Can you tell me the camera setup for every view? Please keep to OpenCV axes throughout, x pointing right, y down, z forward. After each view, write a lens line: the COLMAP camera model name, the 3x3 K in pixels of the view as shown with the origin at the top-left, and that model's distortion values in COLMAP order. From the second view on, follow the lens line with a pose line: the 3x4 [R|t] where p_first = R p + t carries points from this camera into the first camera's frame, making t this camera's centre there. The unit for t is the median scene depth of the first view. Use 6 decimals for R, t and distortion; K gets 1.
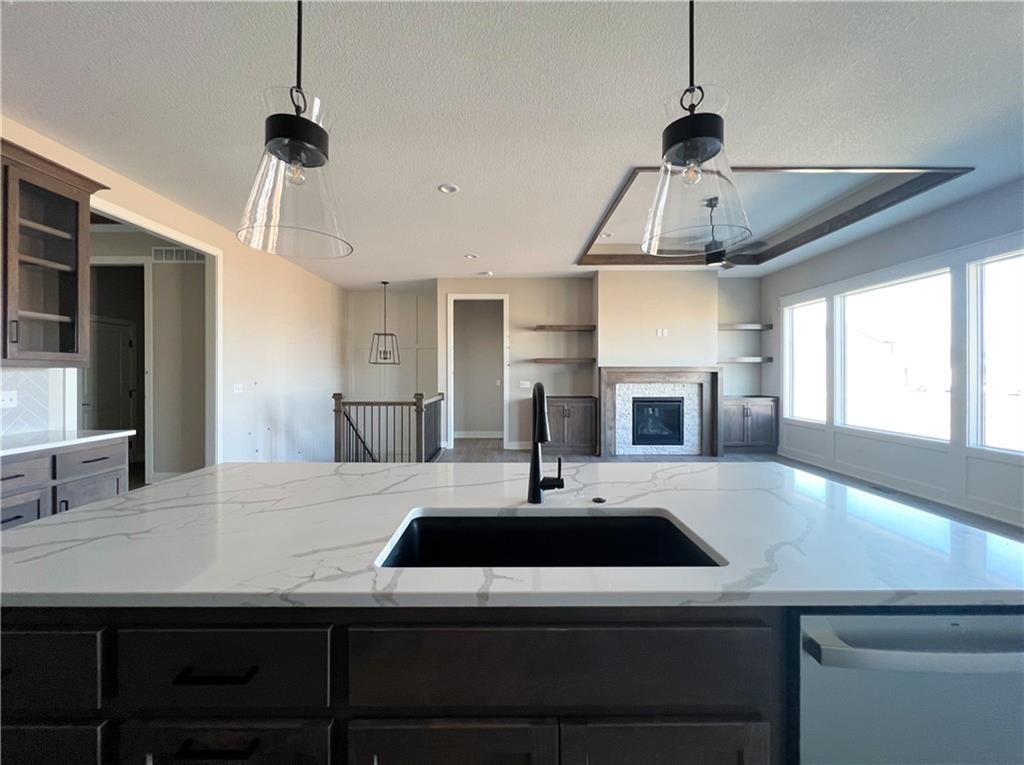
lens RADIAL K [[413.1, 0, 503.6], [0, 413.1, 360.9], [0, 0, 1]] dist [-0.000386, 0.000218]
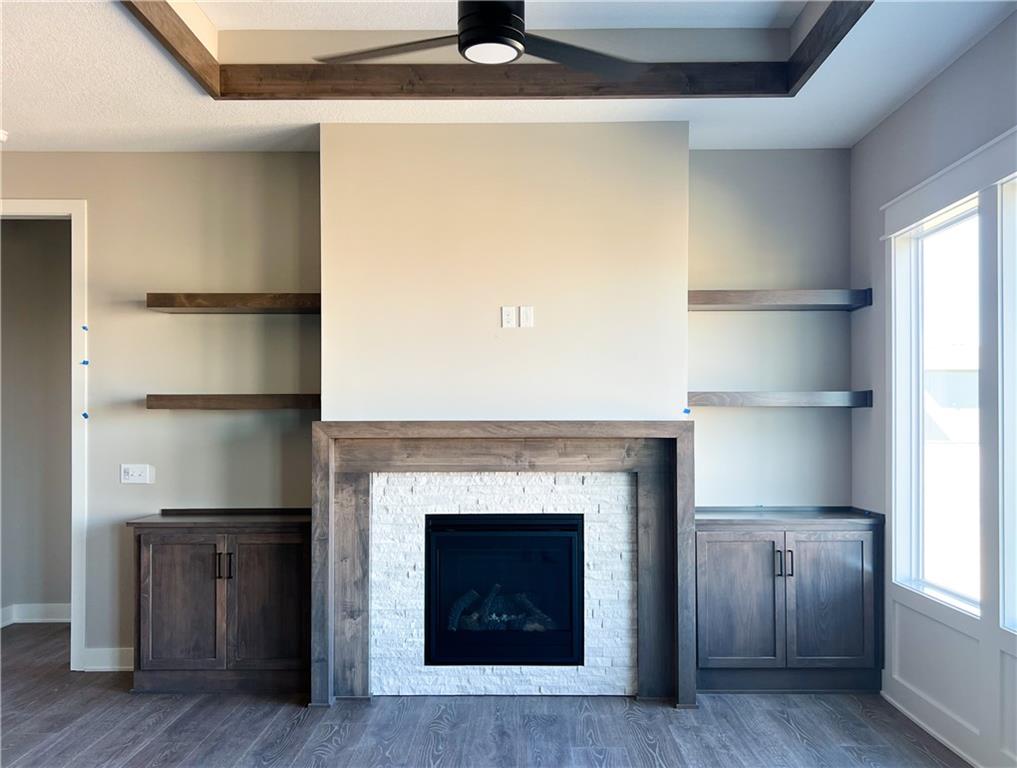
lens RADIAL K [[917.5, 0, 511.0], [0, 917.5, 387.4], [0, 0, 1]] dist [0.049619, -0.019334]
pose [[0.999956, -0.000412, -0.009320, 0.385025], [0.000264, 0.999875, -0.015810, -0.000573], [0.009326, 0.015807, 0.999832, 0.280711]]
